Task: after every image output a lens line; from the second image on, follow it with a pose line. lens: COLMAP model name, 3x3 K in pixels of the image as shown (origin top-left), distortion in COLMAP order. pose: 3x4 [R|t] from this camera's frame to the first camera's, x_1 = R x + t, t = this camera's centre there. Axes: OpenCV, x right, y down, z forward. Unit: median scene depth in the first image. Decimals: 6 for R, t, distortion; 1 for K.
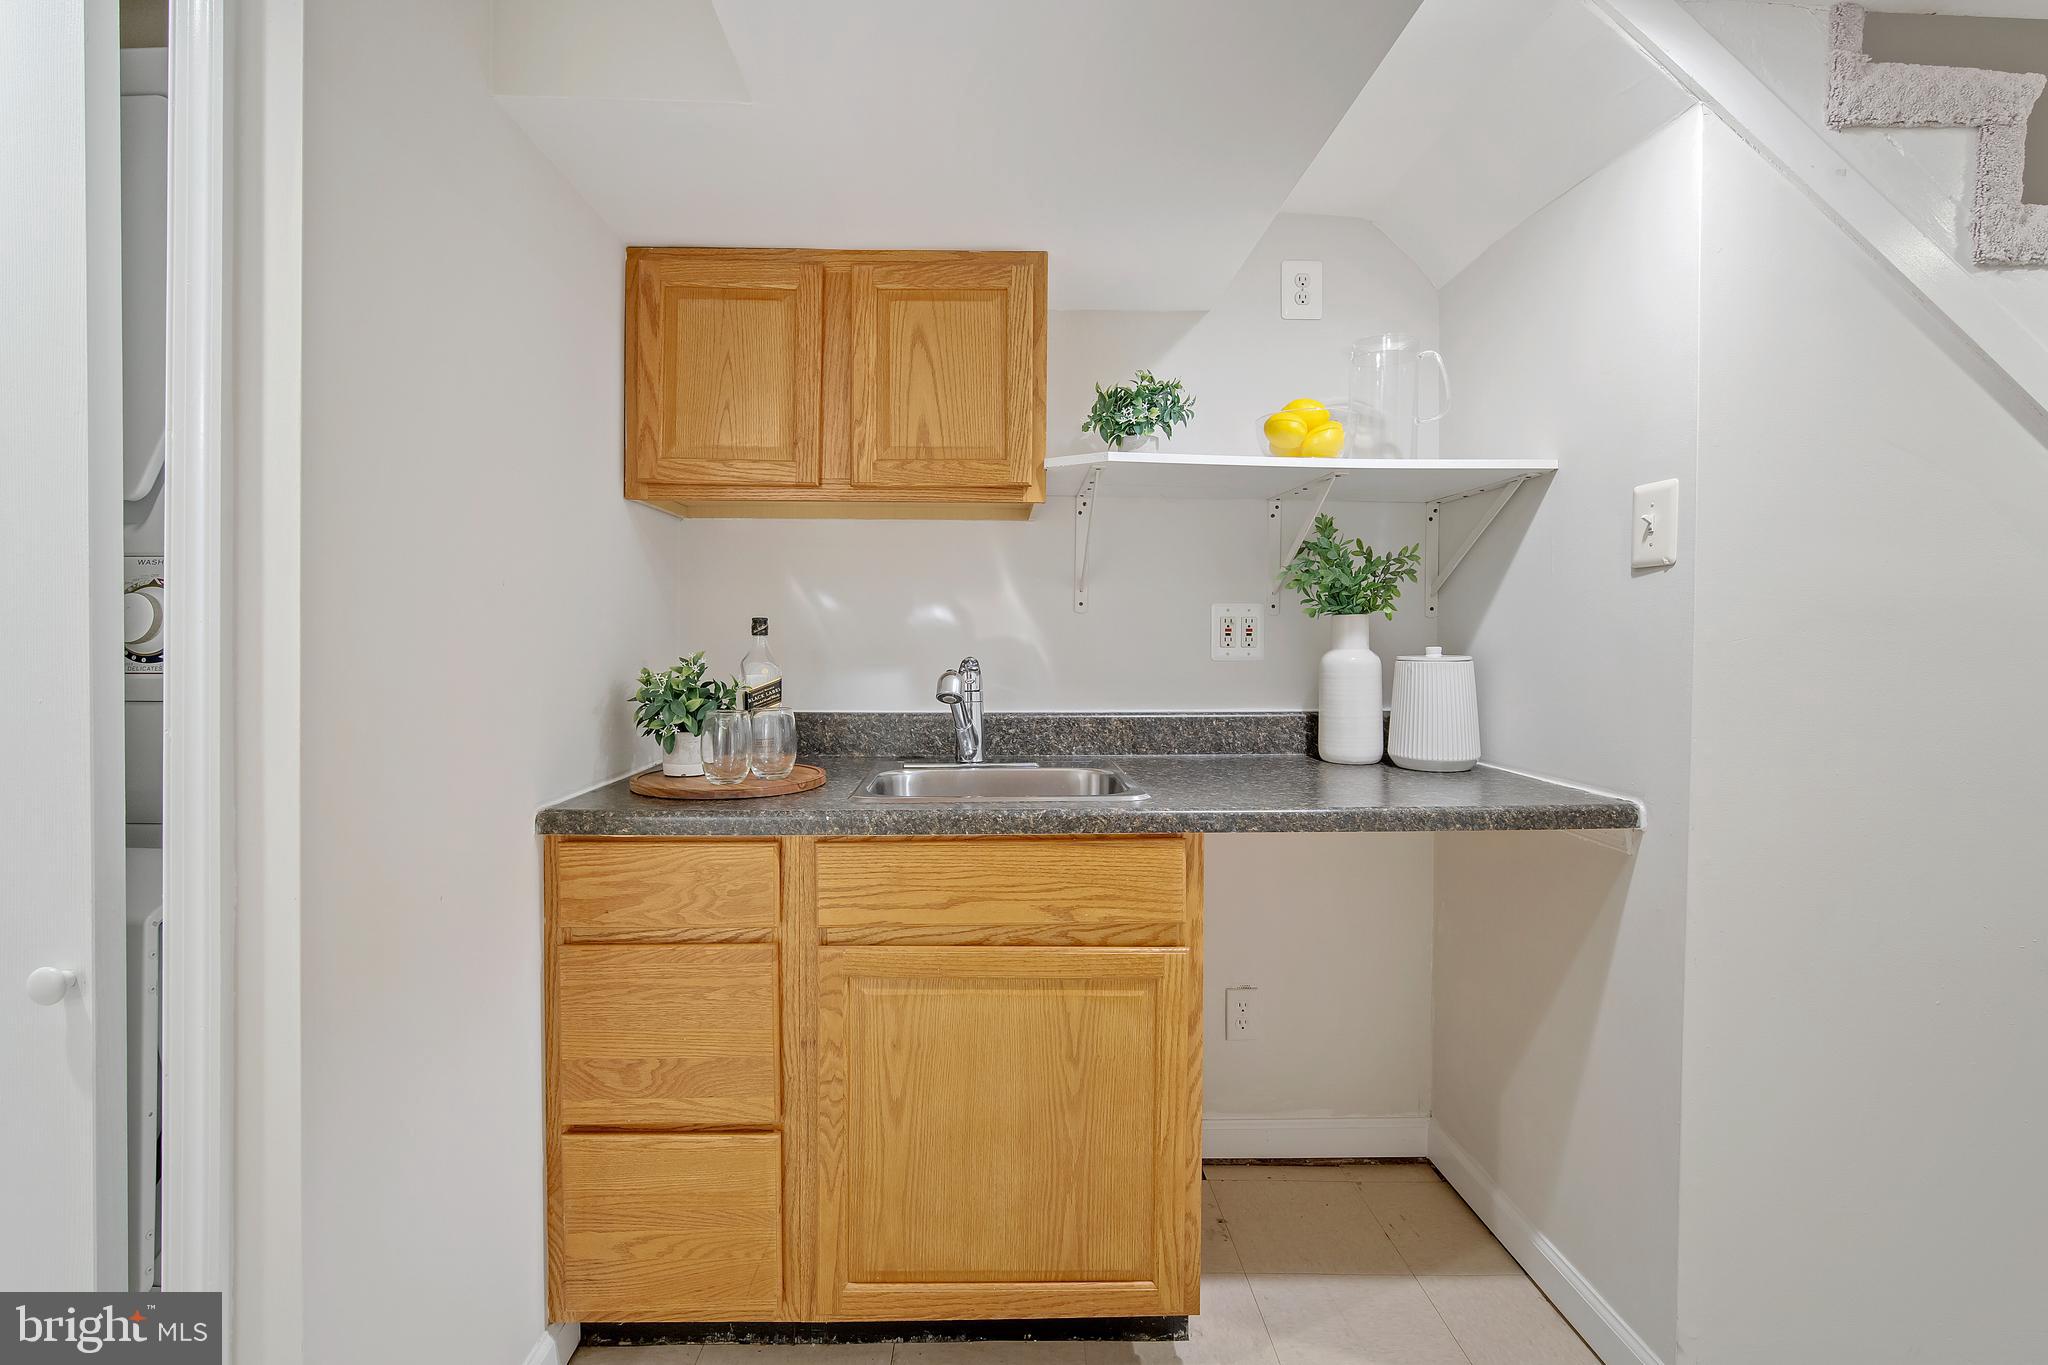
lens RADIAL K [[928.2, 0, 1101.9], [0, 928.2, 653.5], [0, 0, 1]] dist [-0.012222, 0.000492]
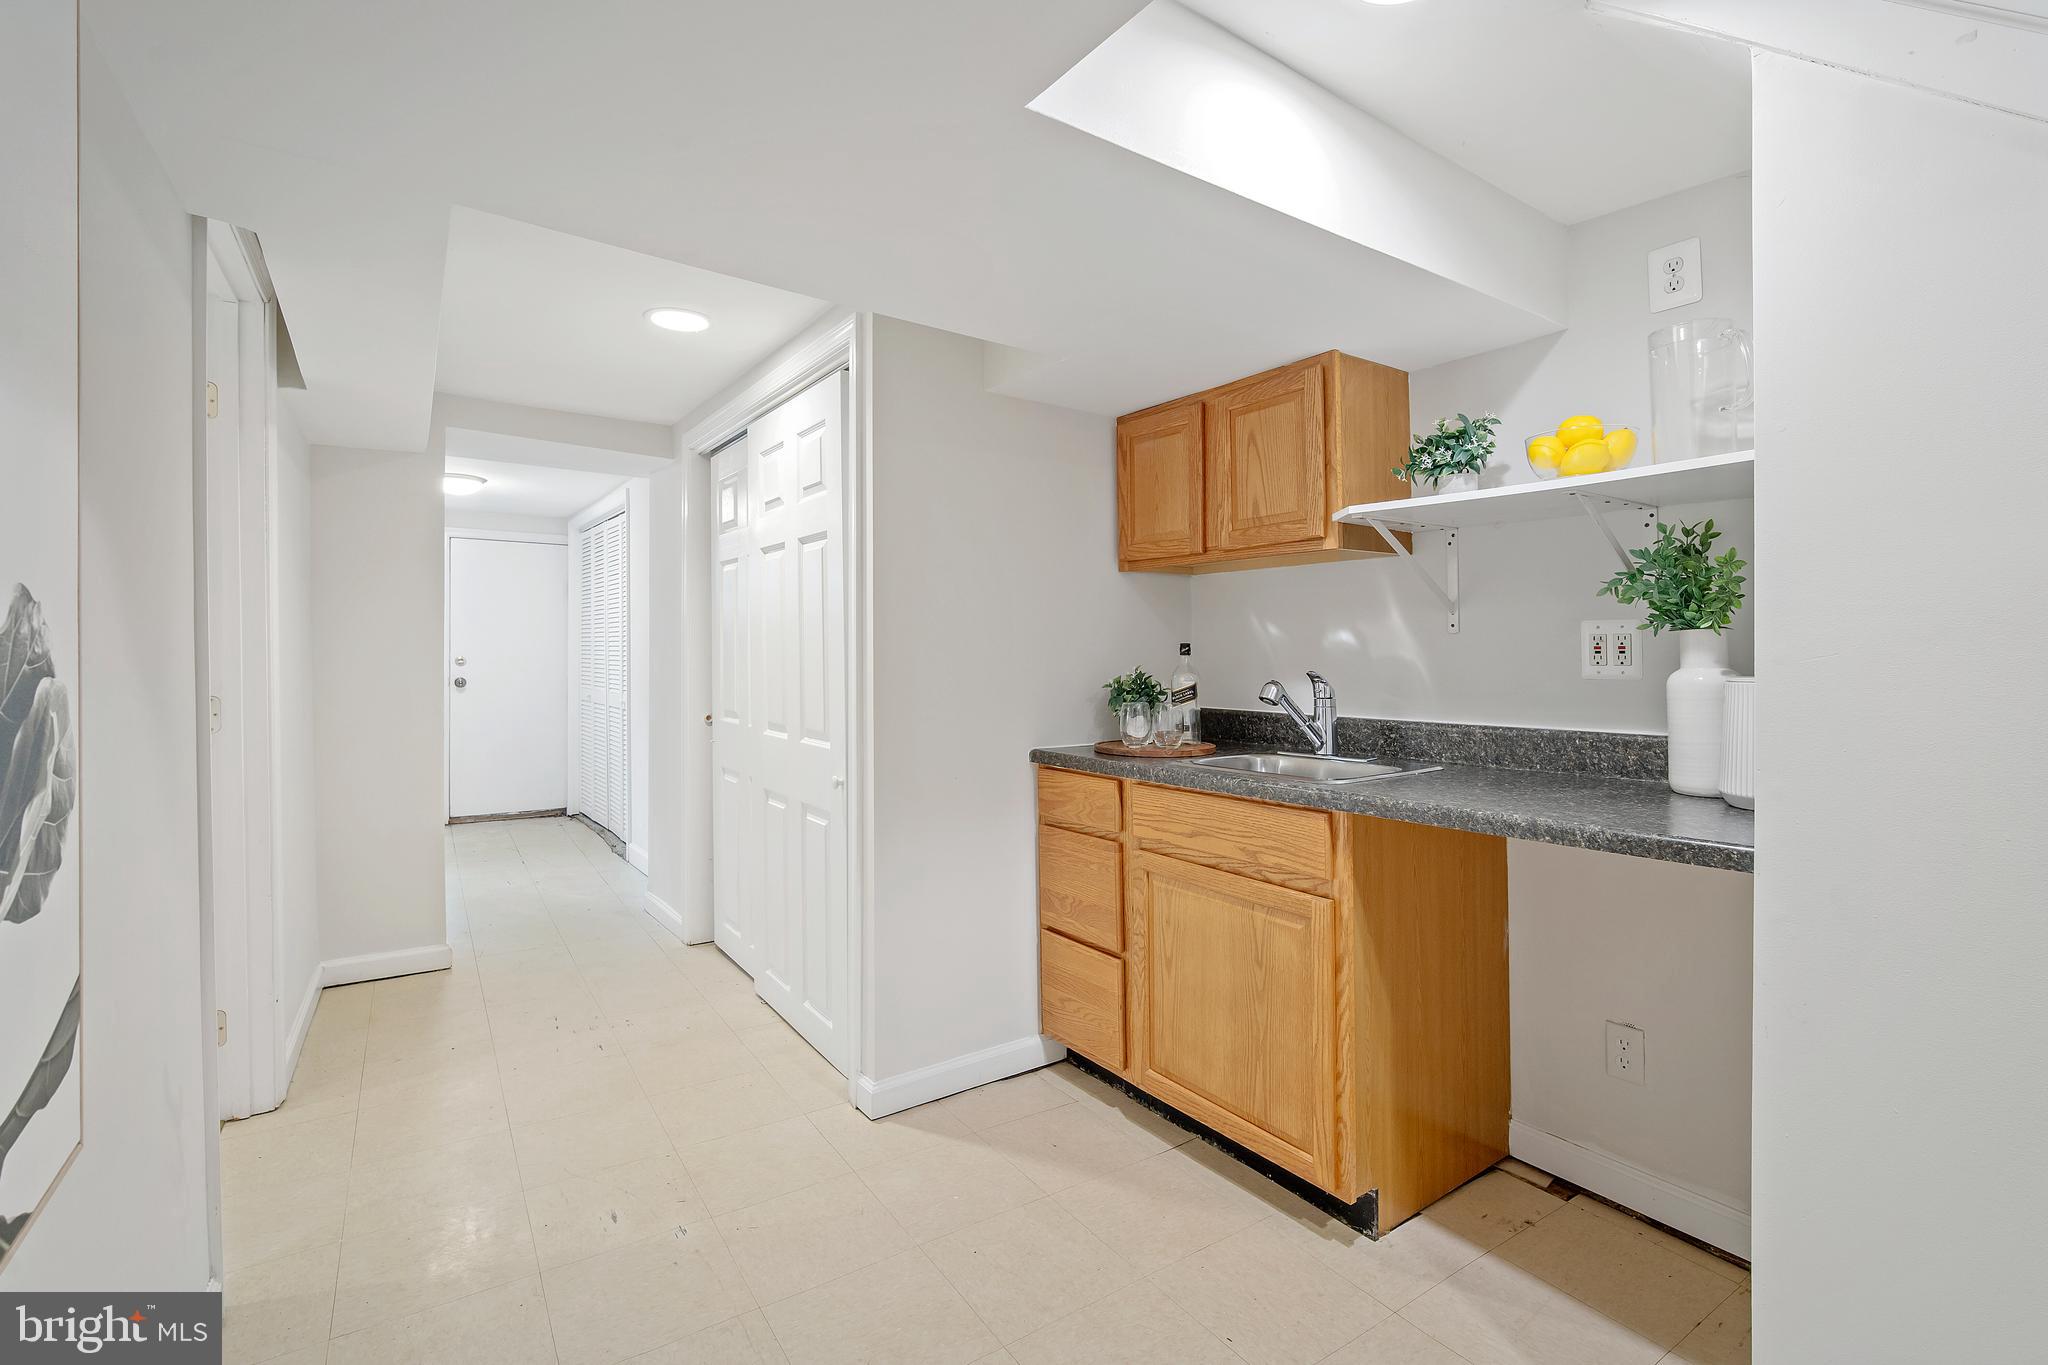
lens RADIAL K [[916.2, 0, 1046.8], [0, 916.2, 677.7], [0, 0, 1]] dist [-0.005133, 0.000332]
pose [[0.572449, 0.016363, -0.819777, 0.759519], [-0.012492, 0.999859, 0.011234, 0.003068], [0.819845, 0.003809, 0.572572, -0.030618]]
